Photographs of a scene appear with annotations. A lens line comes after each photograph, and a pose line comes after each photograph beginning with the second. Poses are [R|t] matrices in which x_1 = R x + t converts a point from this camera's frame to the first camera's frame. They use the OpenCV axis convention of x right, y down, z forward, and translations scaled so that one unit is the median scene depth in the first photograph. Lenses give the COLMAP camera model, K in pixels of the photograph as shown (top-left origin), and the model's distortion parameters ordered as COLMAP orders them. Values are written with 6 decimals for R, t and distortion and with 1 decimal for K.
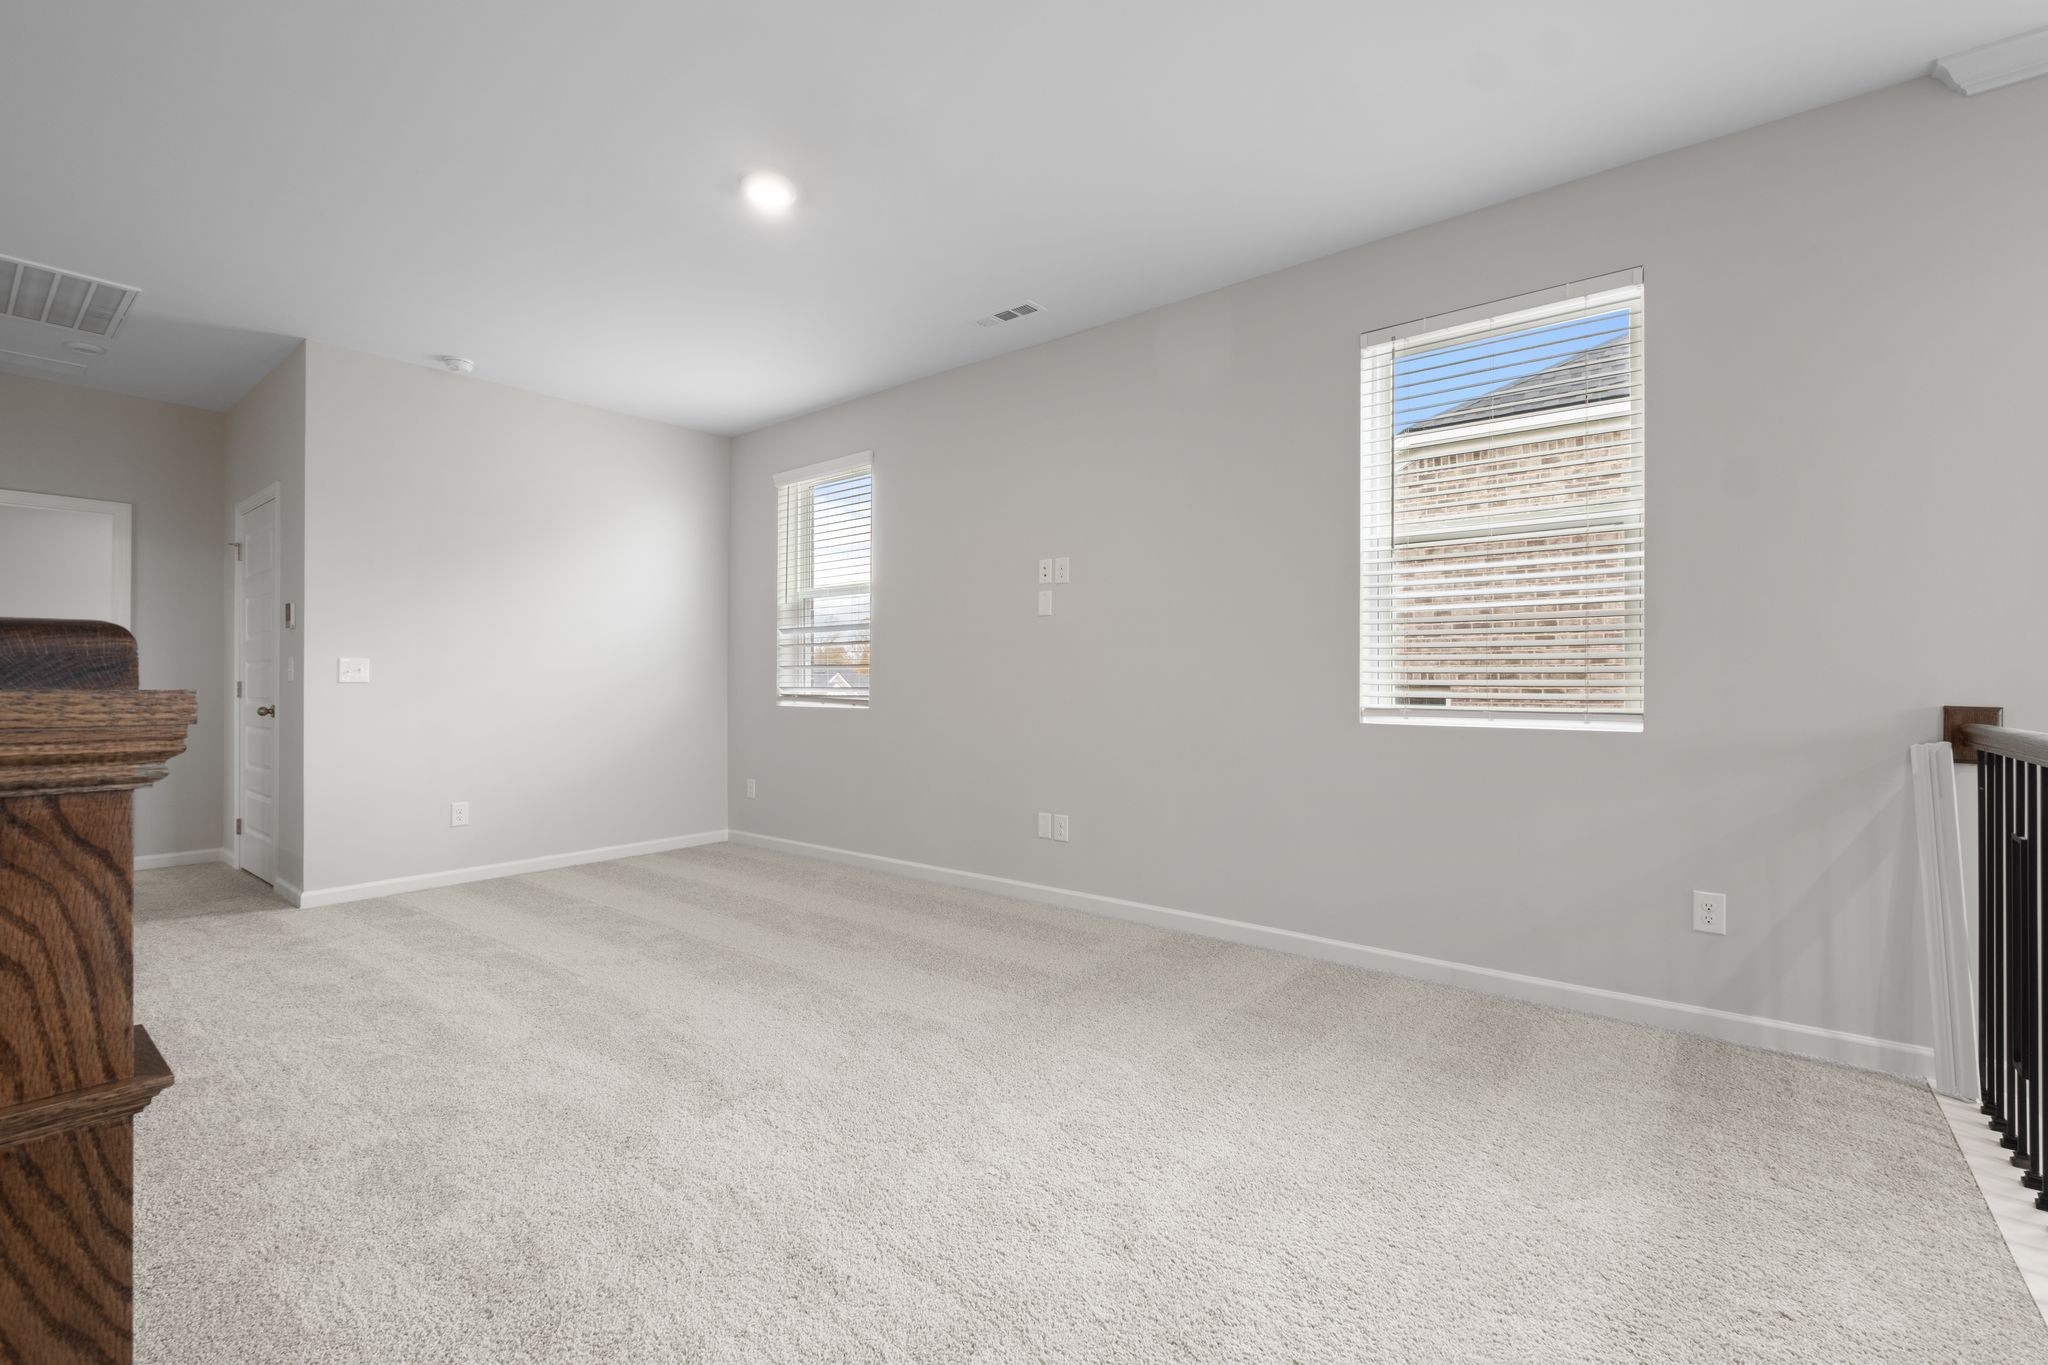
lens RADIAL K [[905.3, 0, 1015.0], [0, 905.3, 678.5], [0, 0, 1]] dist [-0.002079, 0.000132]
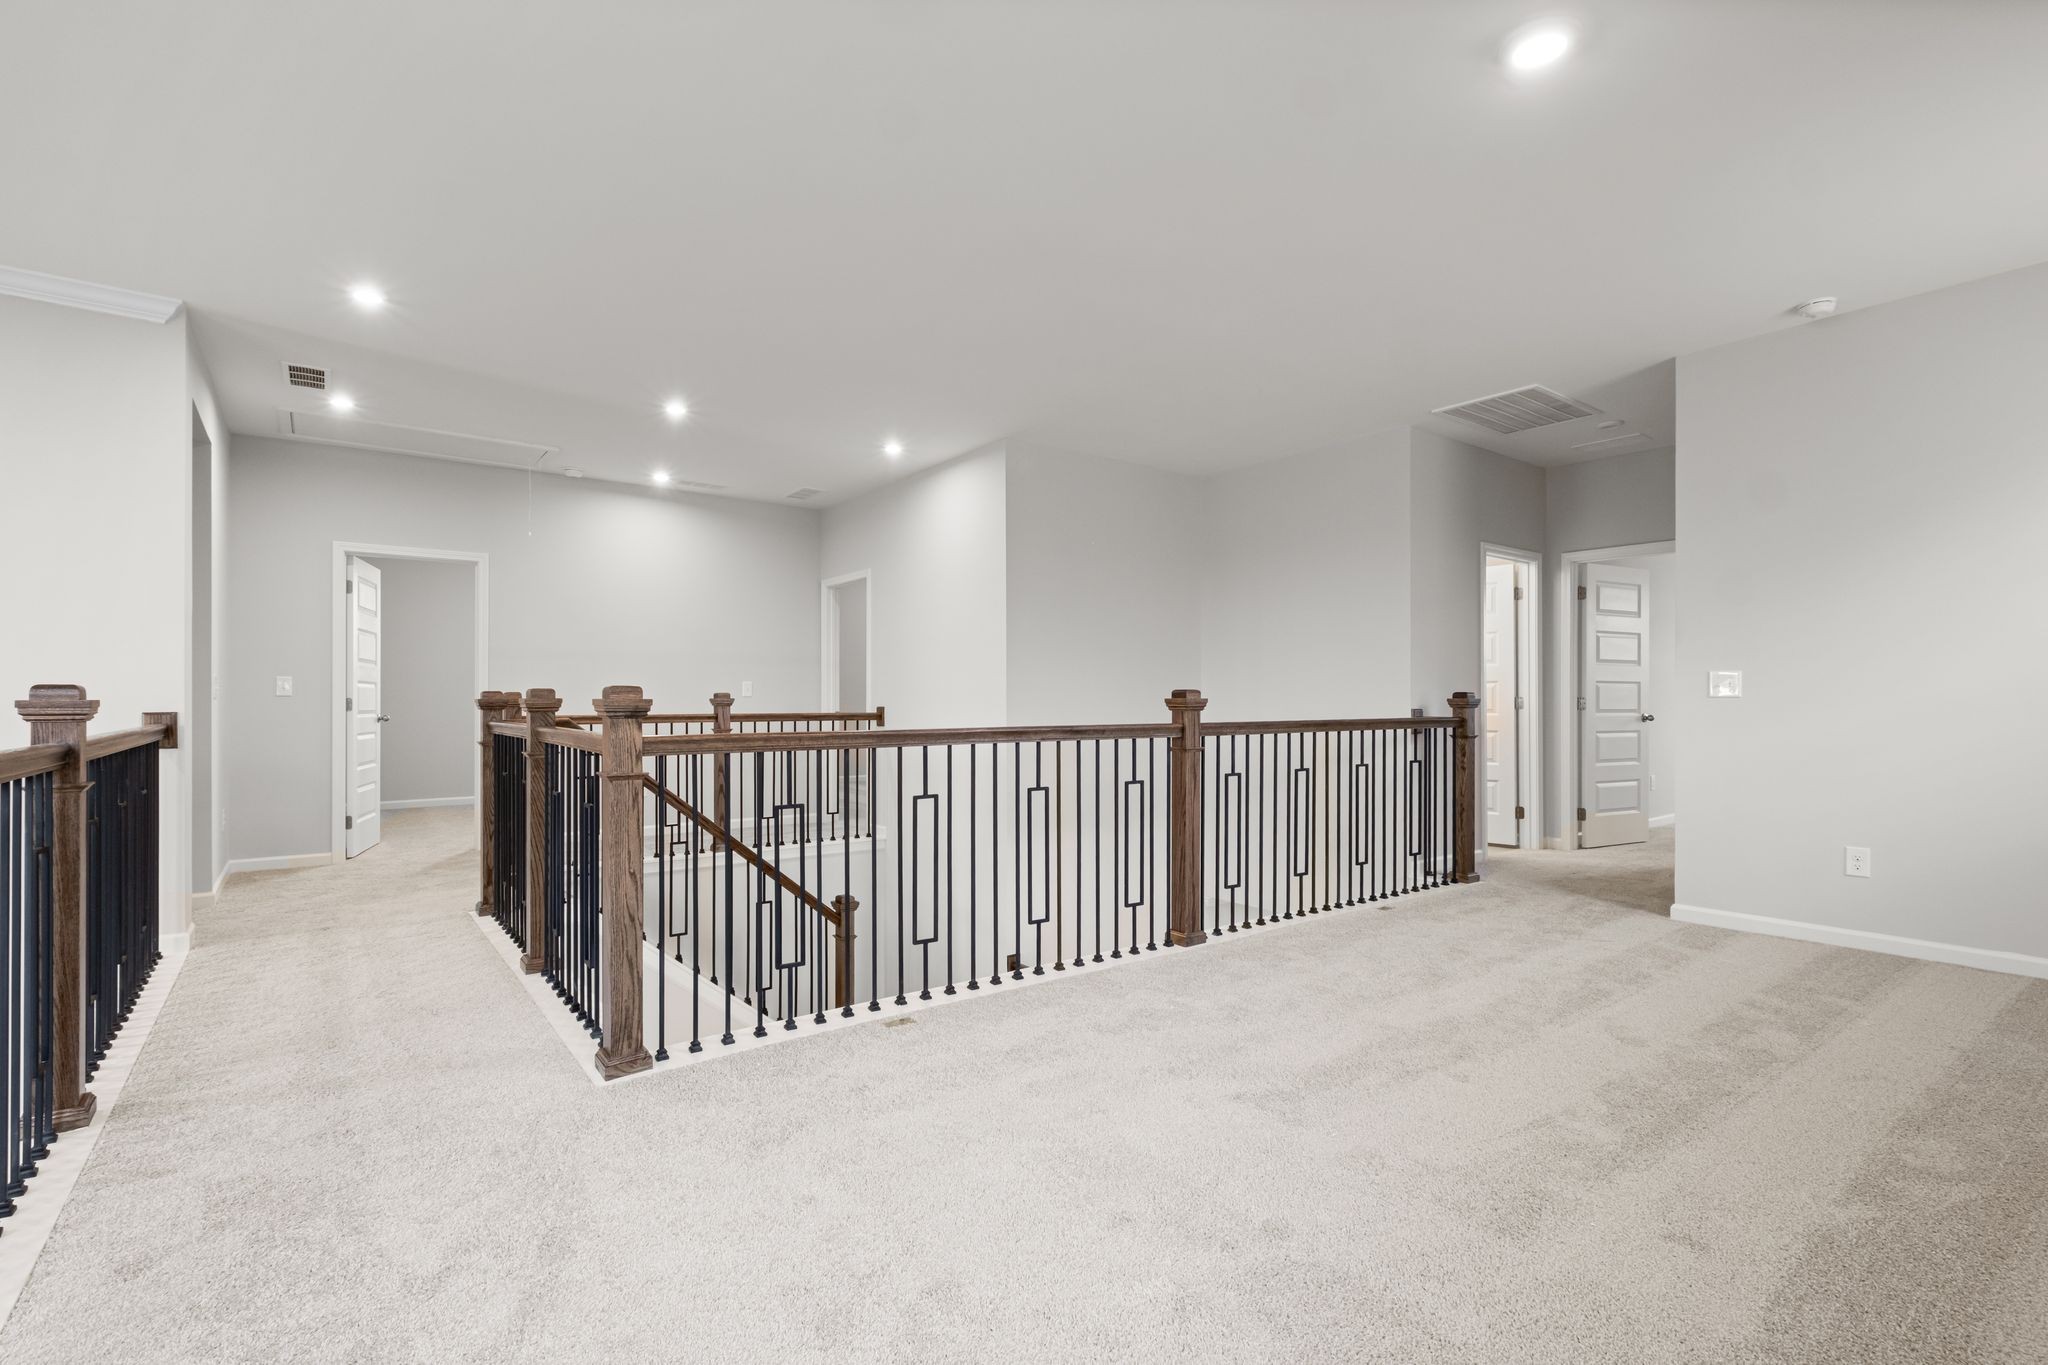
lens RADIAL K [[953.2, 0, 1025.9], [0, 953.2, 690.1], [0, 0, 1]] dist [-0.000487, 0.000133]
pose [[-0.260584, -0.008209, -0.965416, 0.483602], [-0.000339, 0.999965, -0.008412, 0.007580], [0.965451, -0.001865, -0.260578, 0.640604]]
